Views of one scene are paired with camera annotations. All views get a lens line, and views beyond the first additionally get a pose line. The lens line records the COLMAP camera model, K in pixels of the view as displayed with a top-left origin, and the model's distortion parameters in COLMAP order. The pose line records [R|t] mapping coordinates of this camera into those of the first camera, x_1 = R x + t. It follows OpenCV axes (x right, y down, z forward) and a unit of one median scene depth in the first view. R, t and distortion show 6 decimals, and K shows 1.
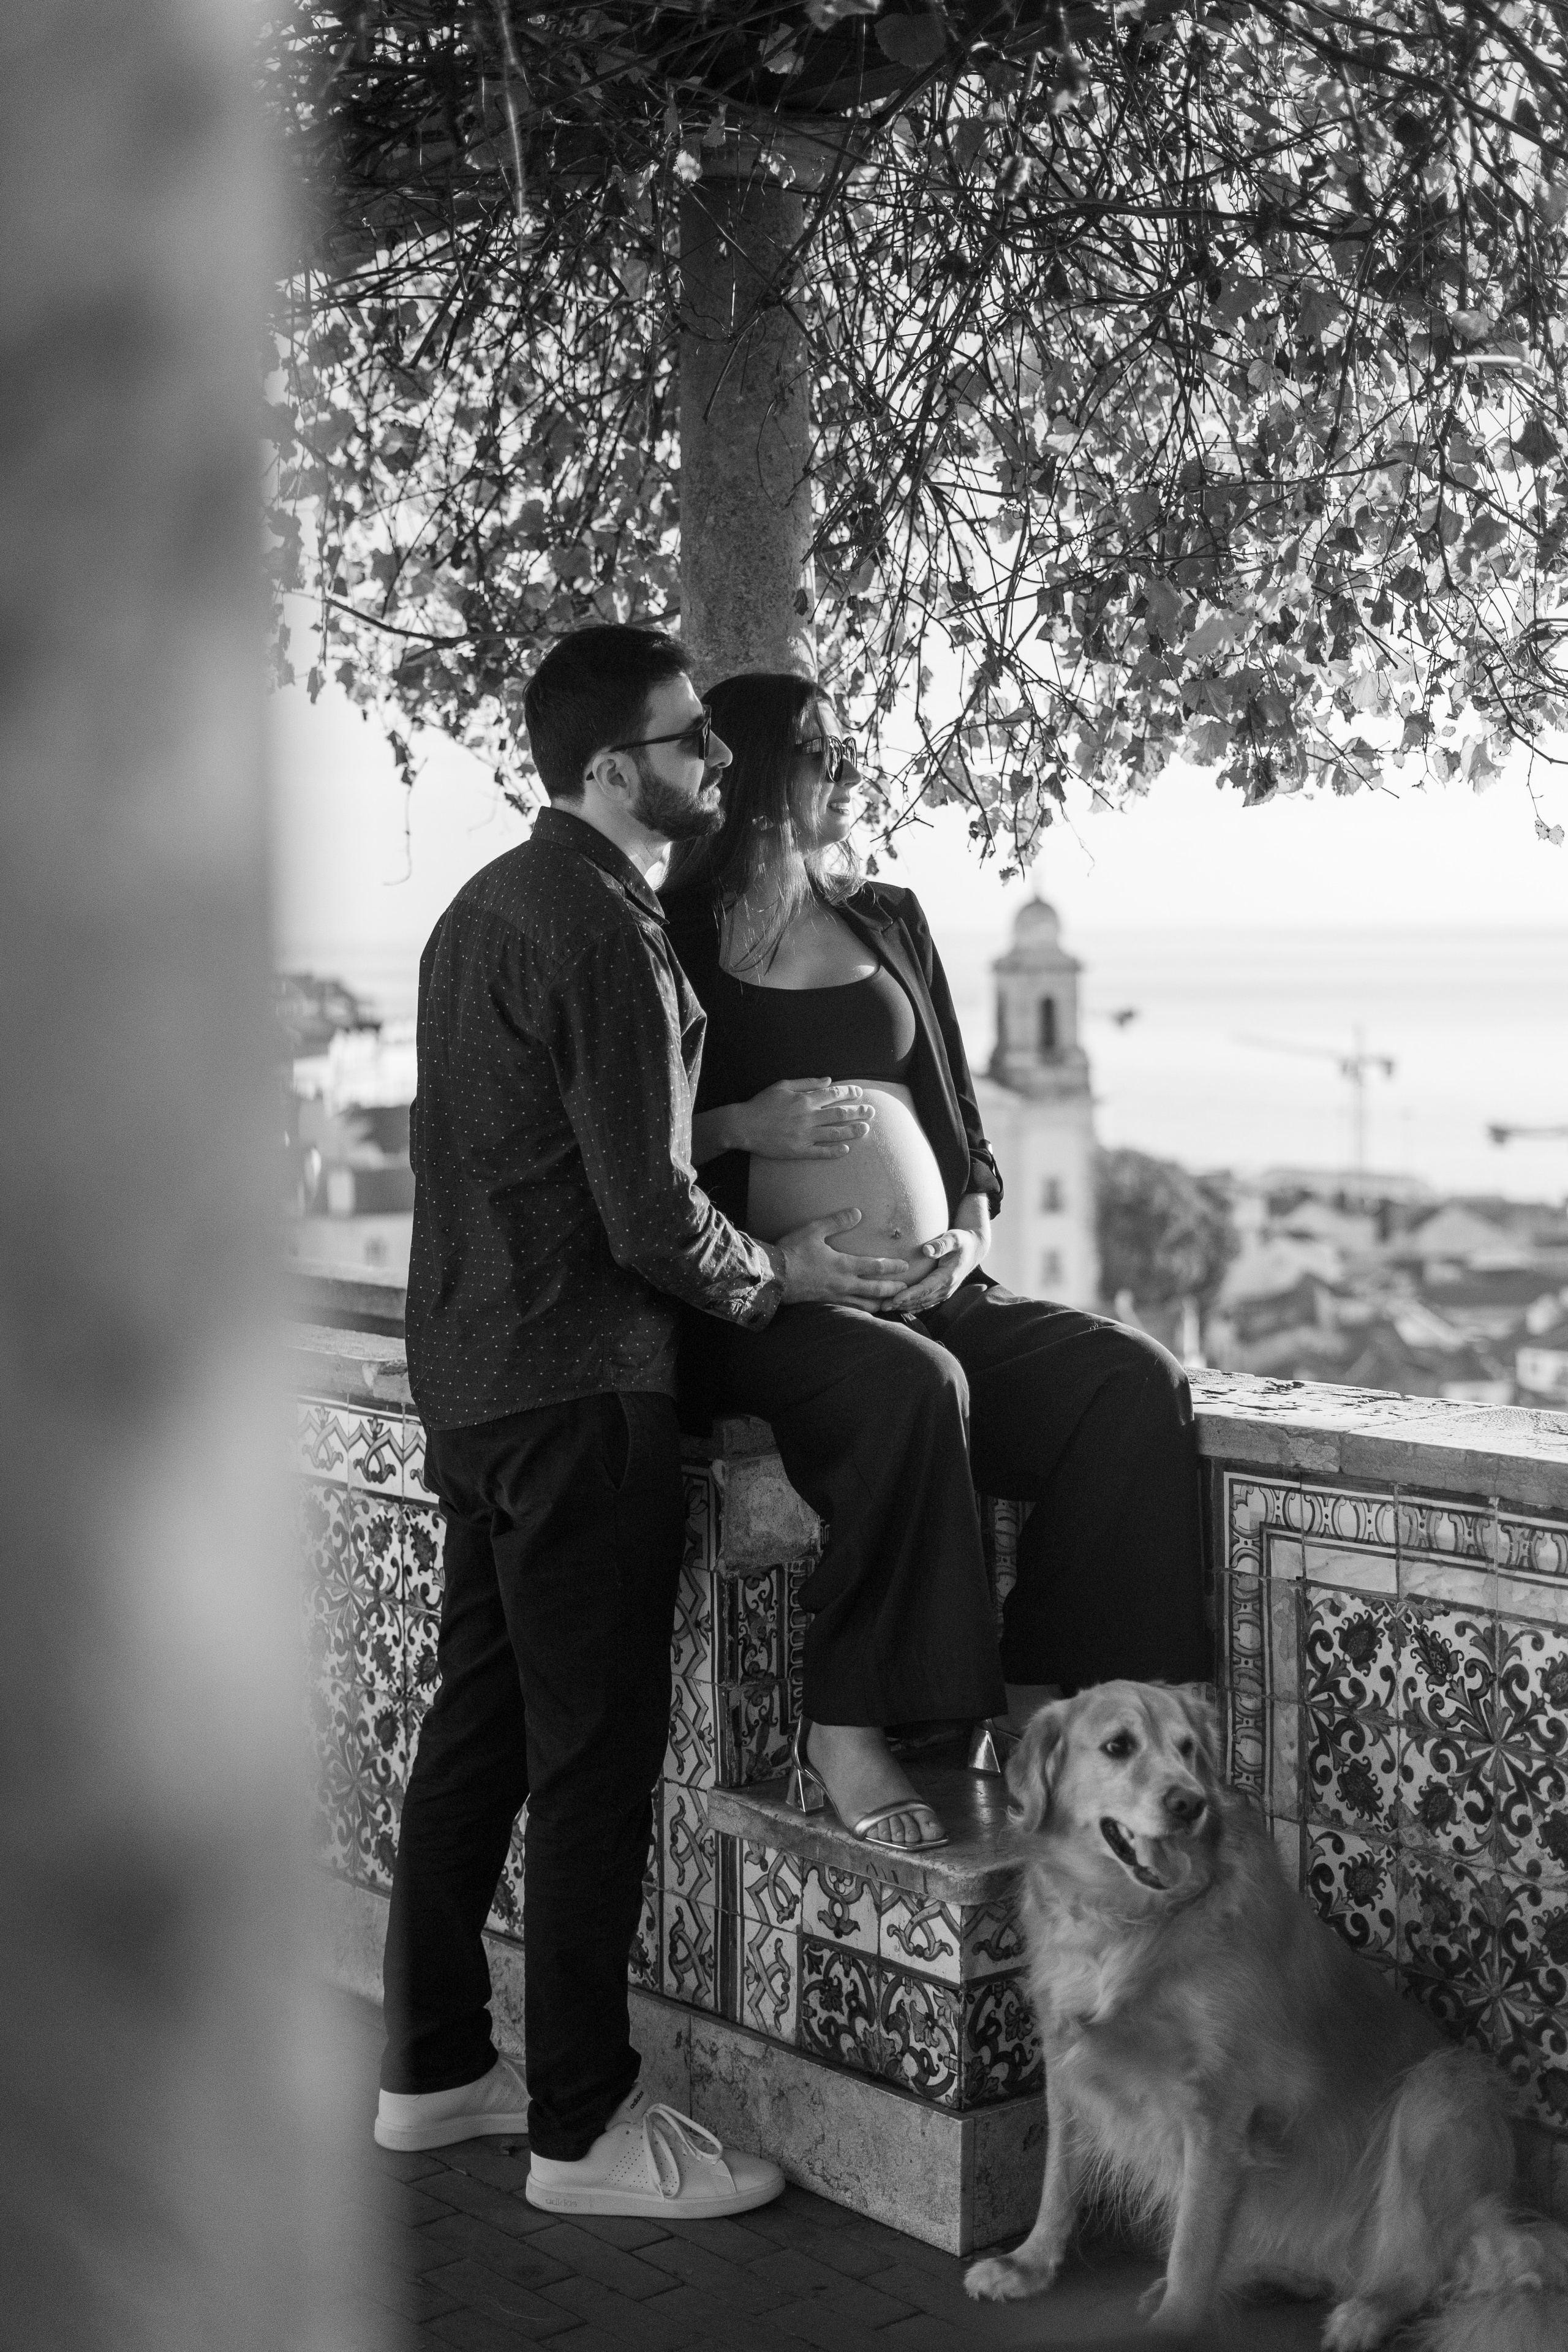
lens RADIAL K [[3348.2, 0, 784.0], [0, 3348.2, 1176.0], [0, 0, 1]] dist [-0.069242, 0.110942]
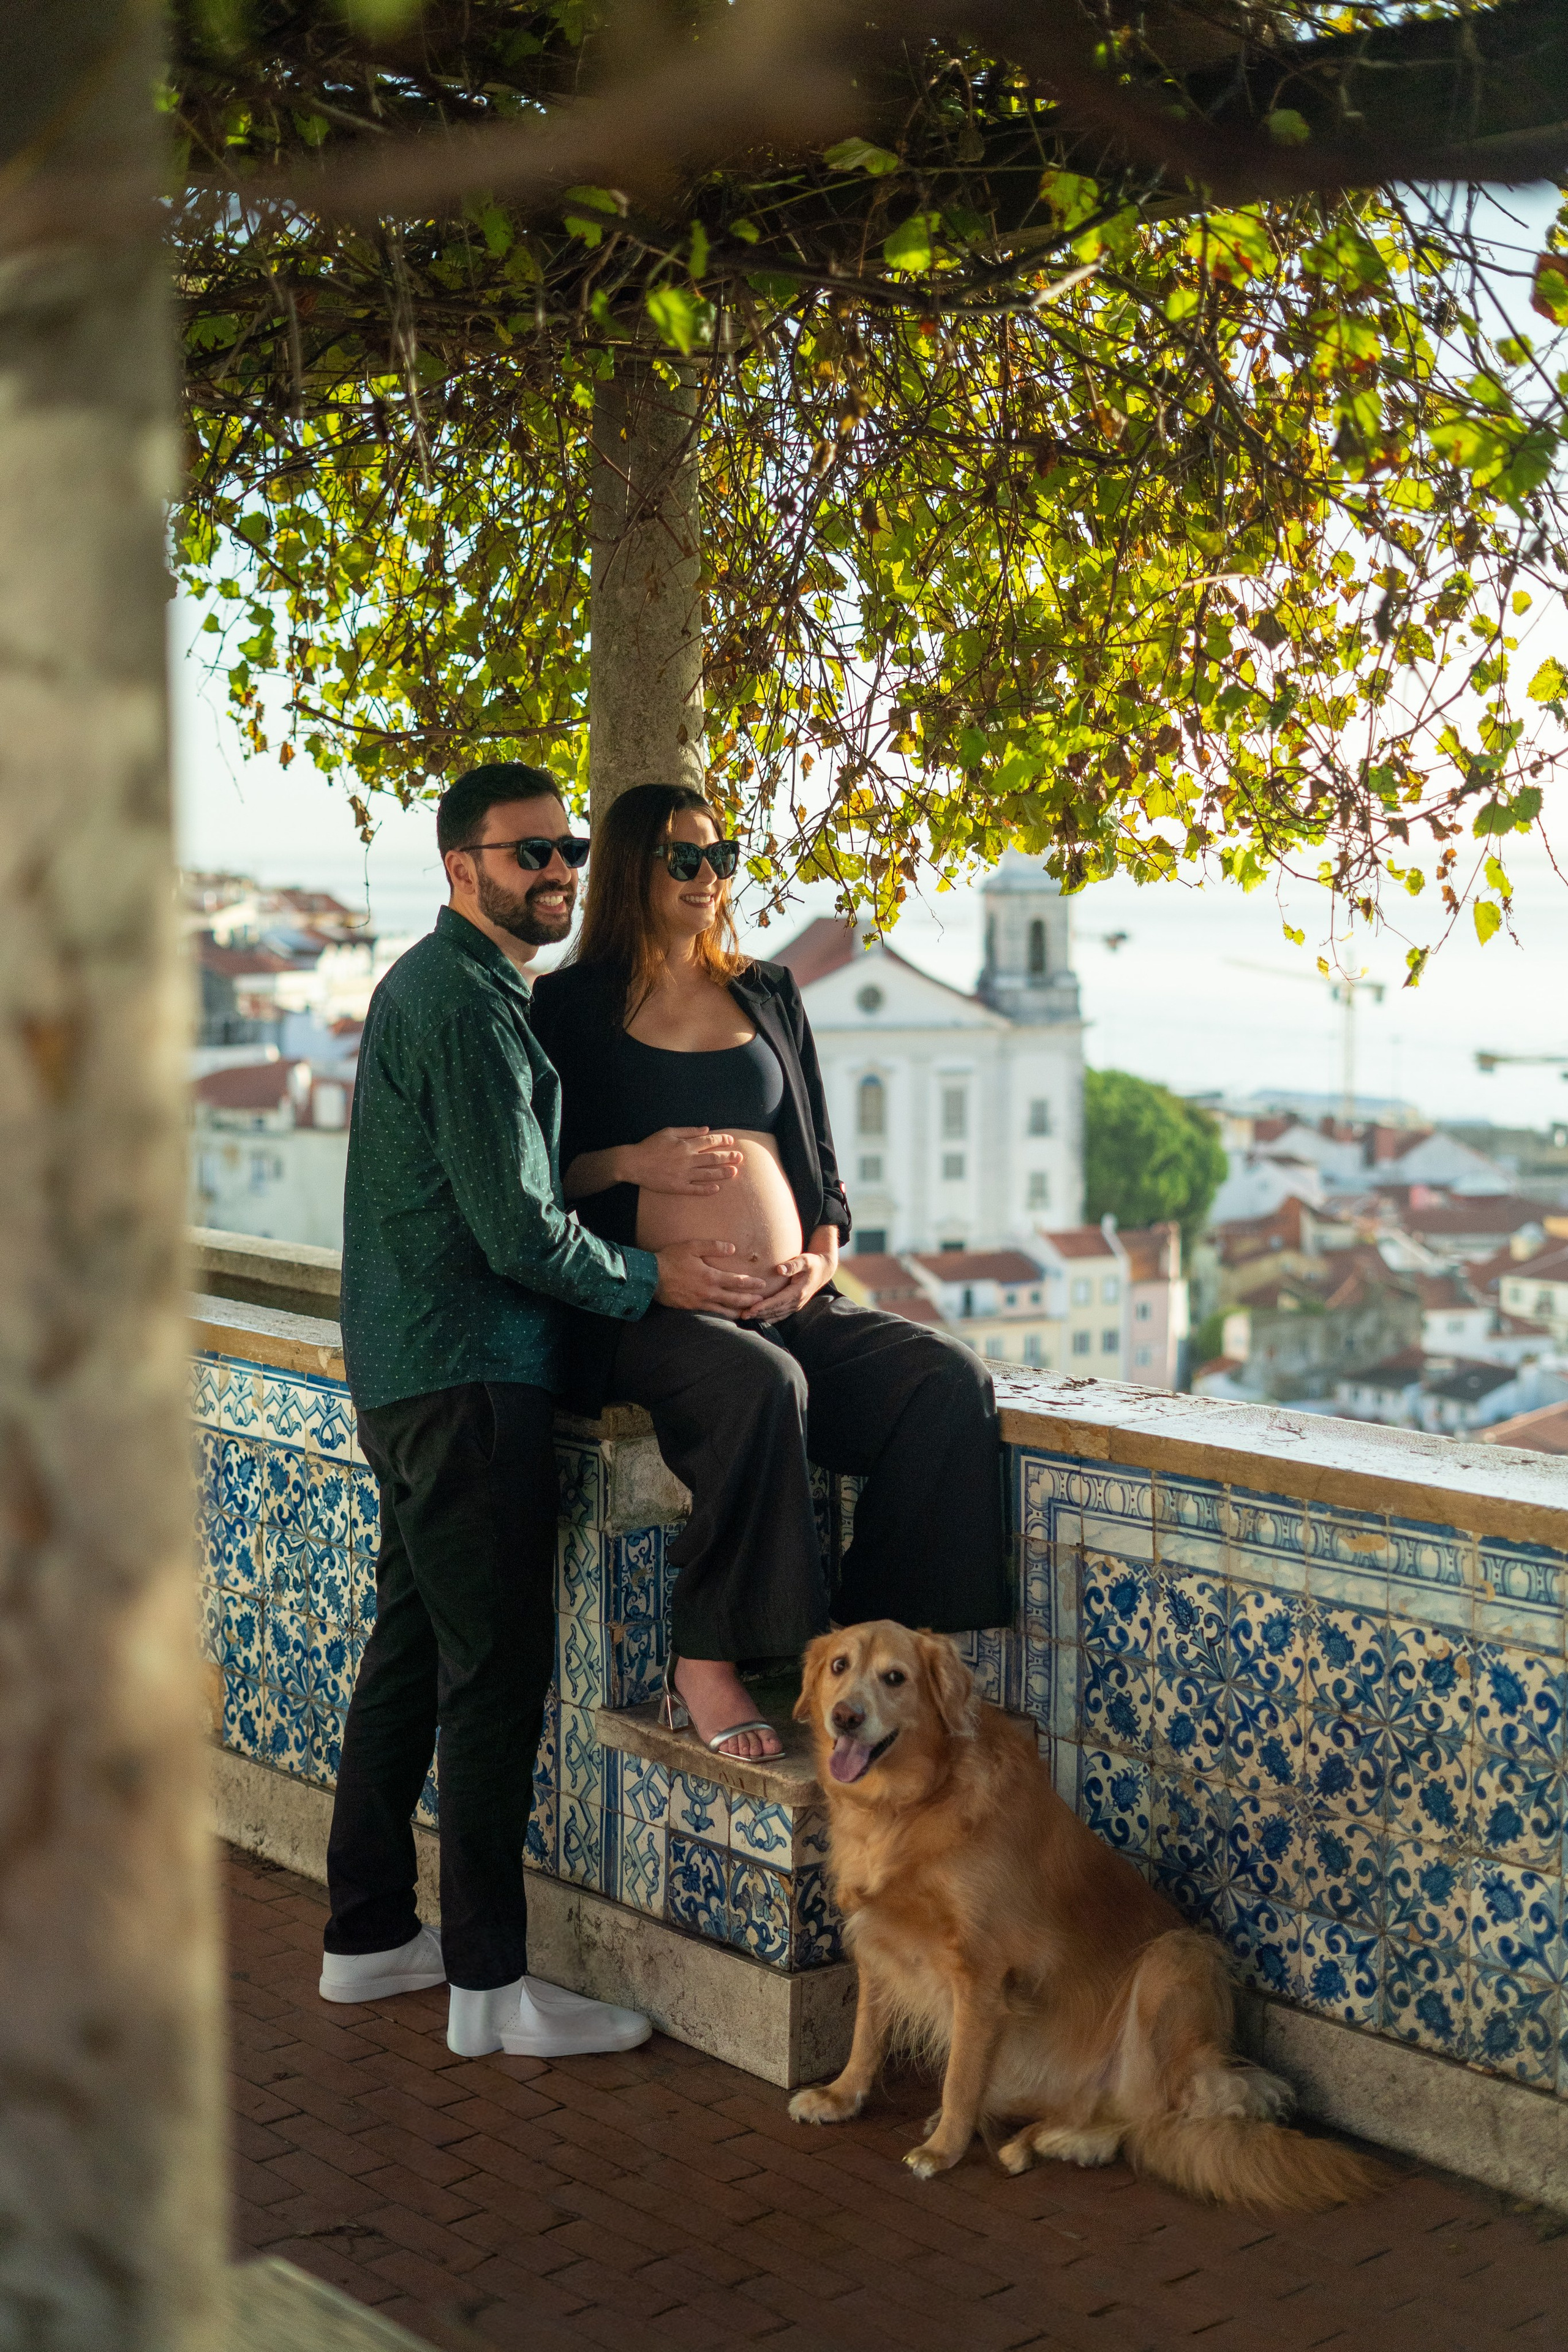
lens RADIAL K [[3348.2, 0, 784.0], [0, 3348.2, 1176.0], [0, 0, 1]] dist [-0.069242, 0.110942]
pose [[0.999922, 0.012281, 0.002166, 0.040112], [-0.012333, 0.999598, 0.025533, -0.041802], [-0.001851, -0.025558, 0.999672, -0.207419]]
